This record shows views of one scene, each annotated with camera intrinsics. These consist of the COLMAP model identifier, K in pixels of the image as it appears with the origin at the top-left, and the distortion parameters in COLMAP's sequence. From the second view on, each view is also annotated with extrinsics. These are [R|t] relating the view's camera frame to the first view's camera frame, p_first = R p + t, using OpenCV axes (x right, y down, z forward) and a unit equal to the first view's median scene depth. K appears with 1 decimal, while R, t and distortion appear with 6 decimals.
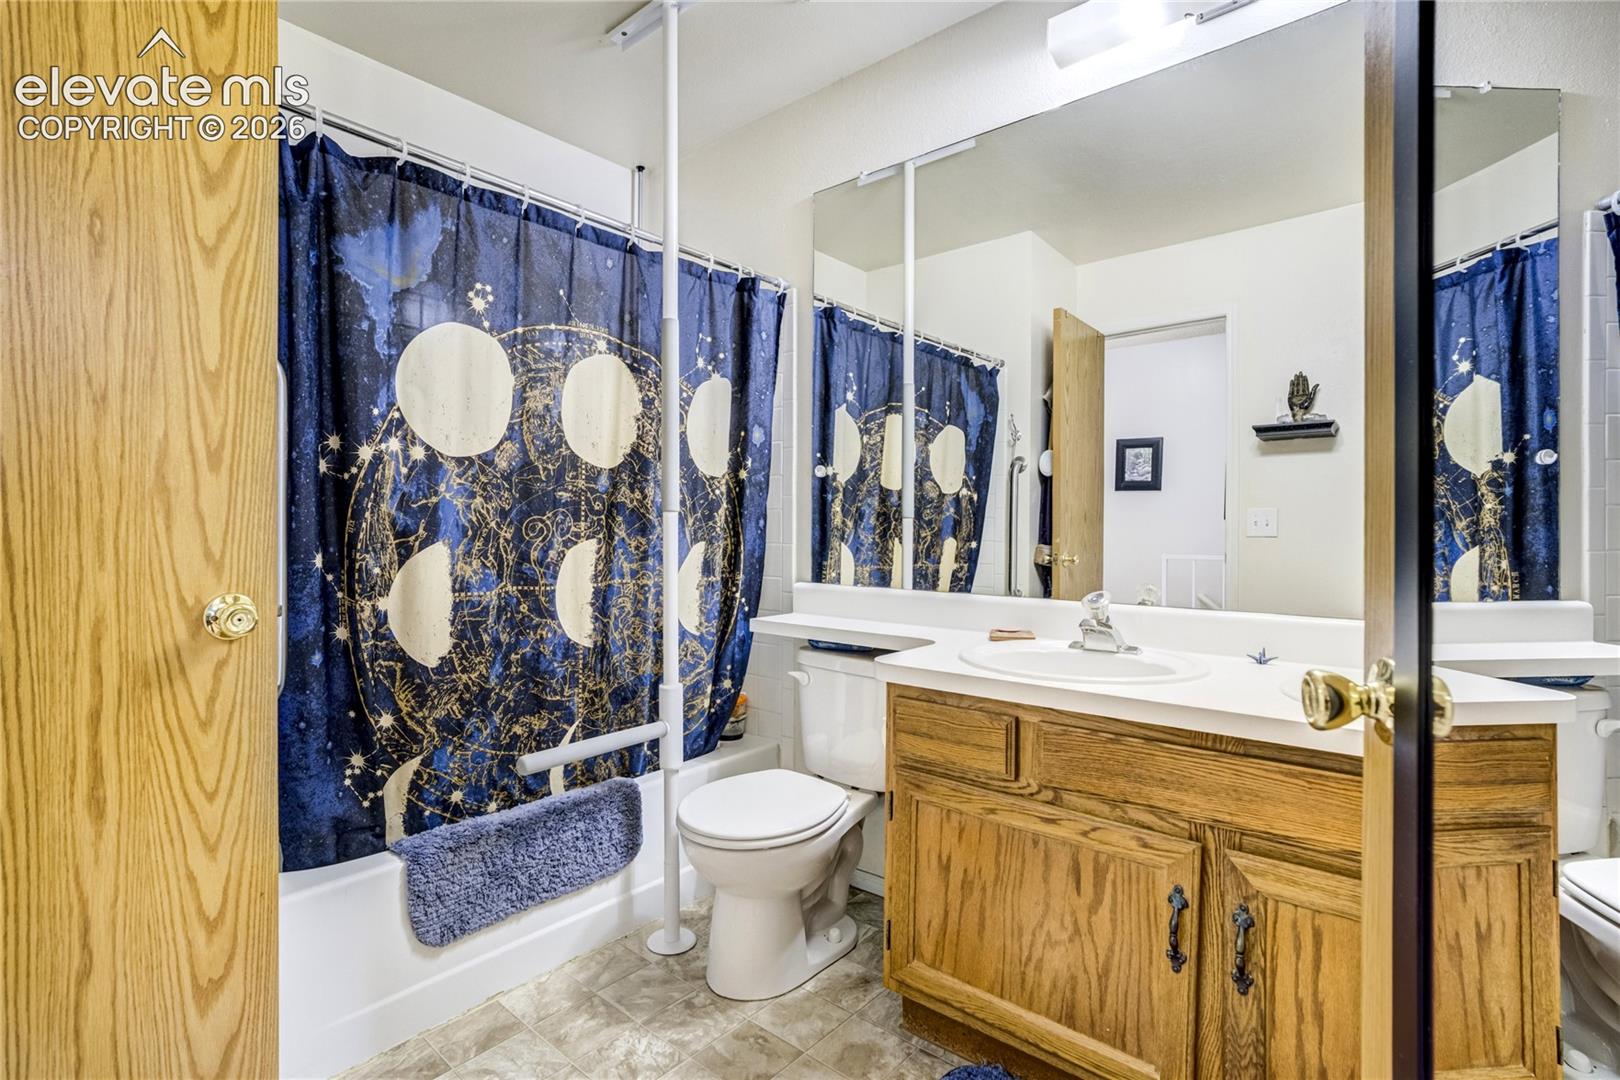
lens RADIAL K [[770.6, 0, 782.0], [0, 770.6, 524.4], [0, 0, 1]] dist [-0.020202, 0.001084]
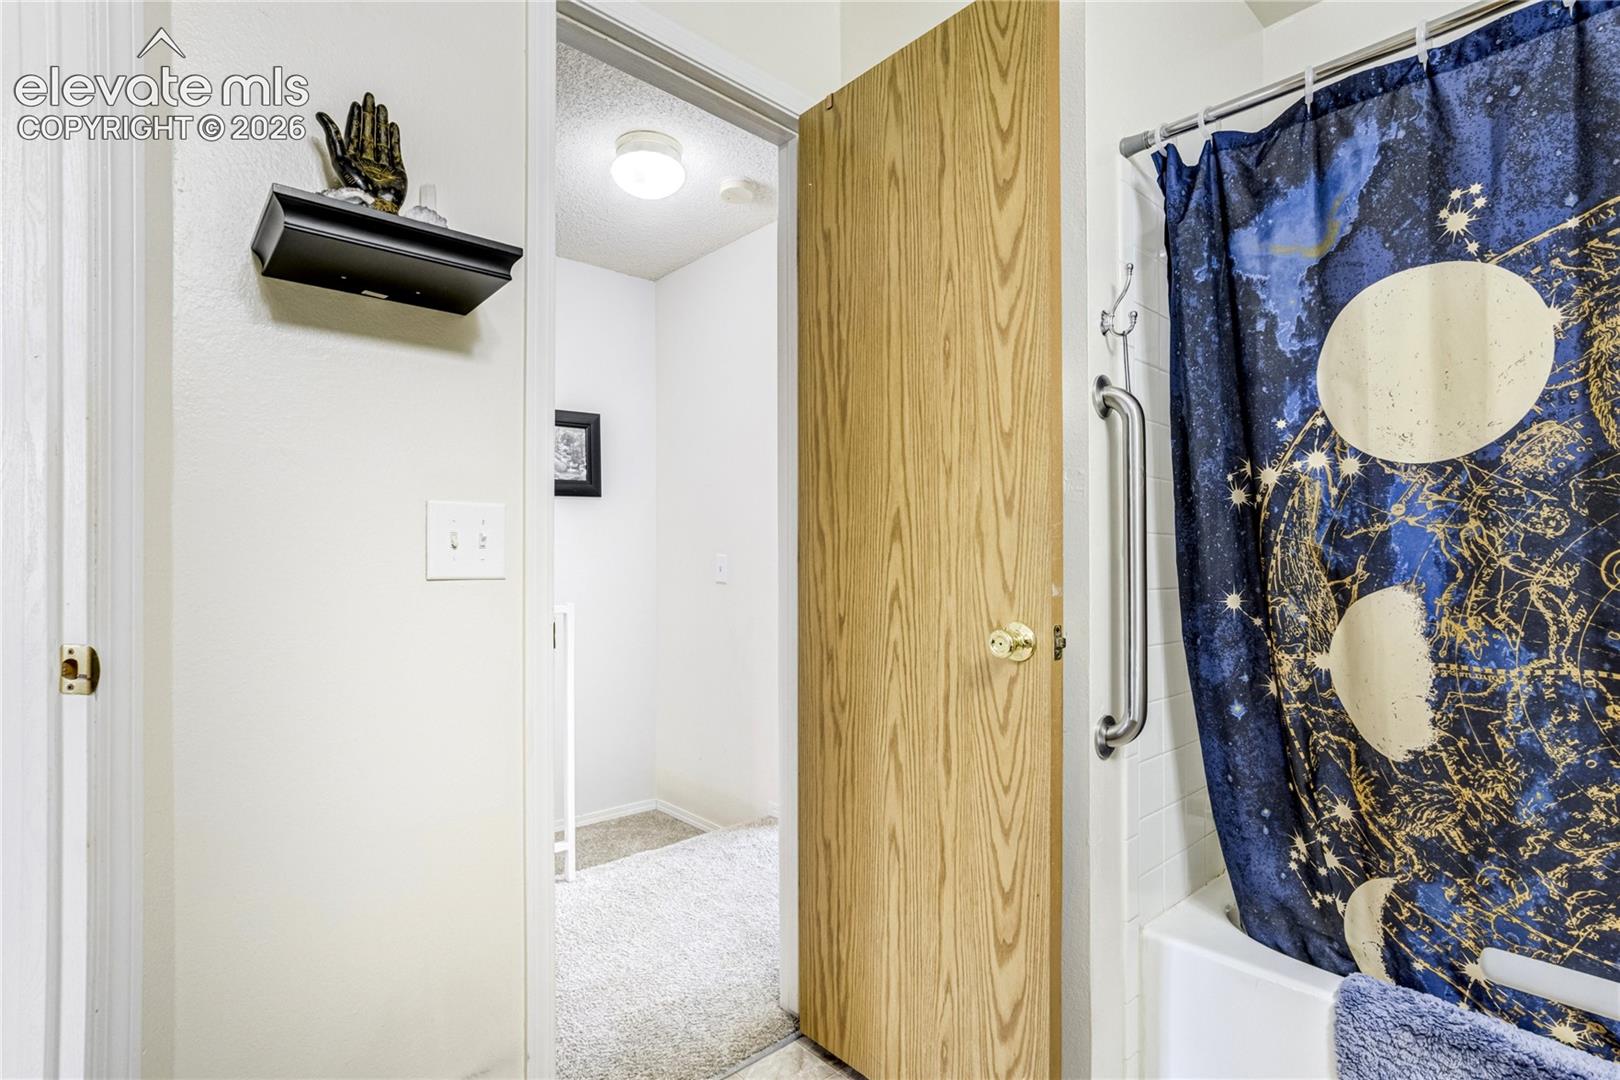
lens RADIAL K [[761.9, 0, 809.3], [0, 761.9, 565.7], [0, 0, 1]] dist [-0.038018, 0.022821]
pose [[-0.102630, 0.008866, -0.994680, 0.309564], [-0.000363, 0.999960, 0.008951, -0.002522], [0.994720, 0.001280, -0.102623, 0.548125]]
